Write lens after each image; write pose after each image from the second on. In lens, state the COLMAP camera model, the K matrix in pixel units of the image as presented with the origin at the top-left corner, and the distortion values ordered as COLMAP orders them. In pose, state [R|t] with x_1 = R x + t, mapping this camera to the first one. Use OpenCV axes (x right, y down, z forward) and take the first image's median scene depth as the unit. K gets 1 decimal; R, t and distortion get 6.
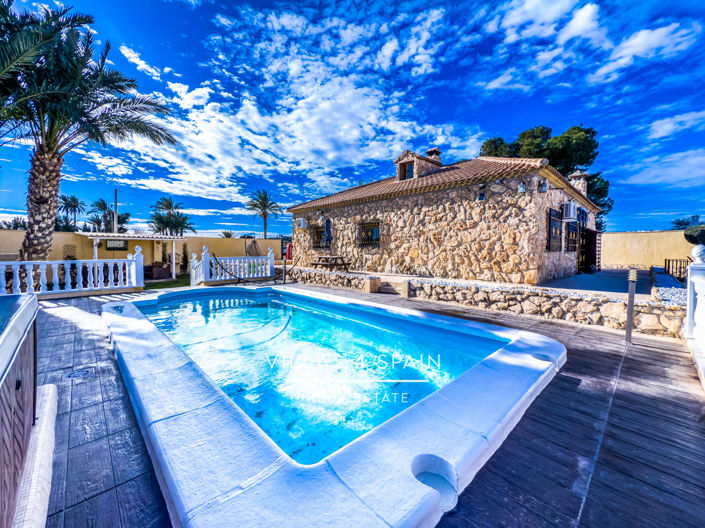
lens RADIAL K [[288.9, 0, 362.9], [0, 288.9, 264.2], [0, 0, 1]] dist [-0.001307, 0.000272]
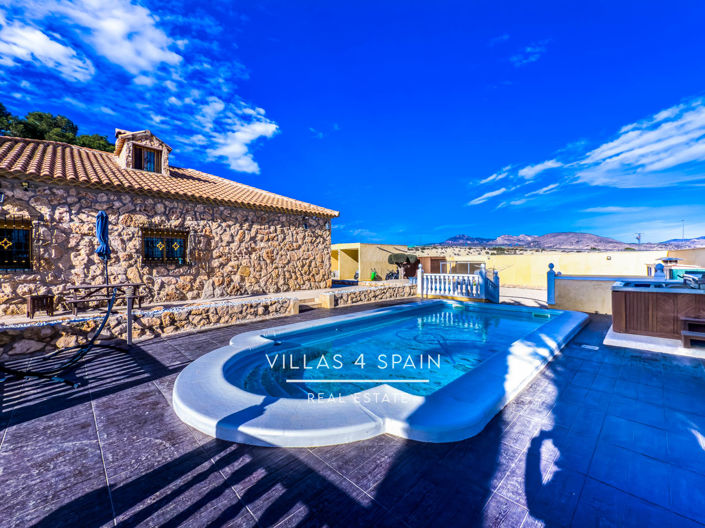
lens RADIAL K [[288.9, 0, 362.9], [0, 288.9, 264.2], [0, 0, 1]] dist [-0.001307, 0.000272]
pose [[-0.012188, -0.013006, 0.999841, -0.750080], [0.055511, 0.998365, 0.013664, -0.052886], [-0.998384, 0.055668, -0.011446, 0.628600]]
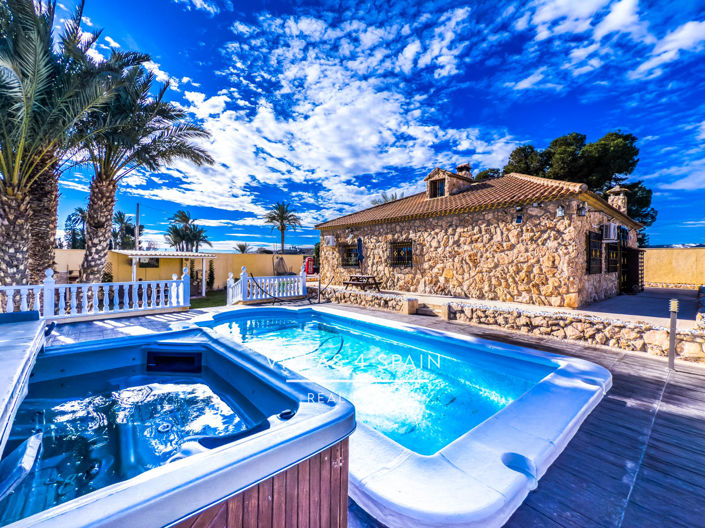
lens RADIAL K [[309.7, 0, 367.0], [0, 309.7, 266.9], [0, 0, 1]] dist [0.000794, -0.000461]
pose [[0.999127, 0.003374, -0.041636, -0.059775], [-0.004755, 0.999440, -0.033115, -0.024737], [0.041501, 0.033285, 0.998584, -0.077253]]
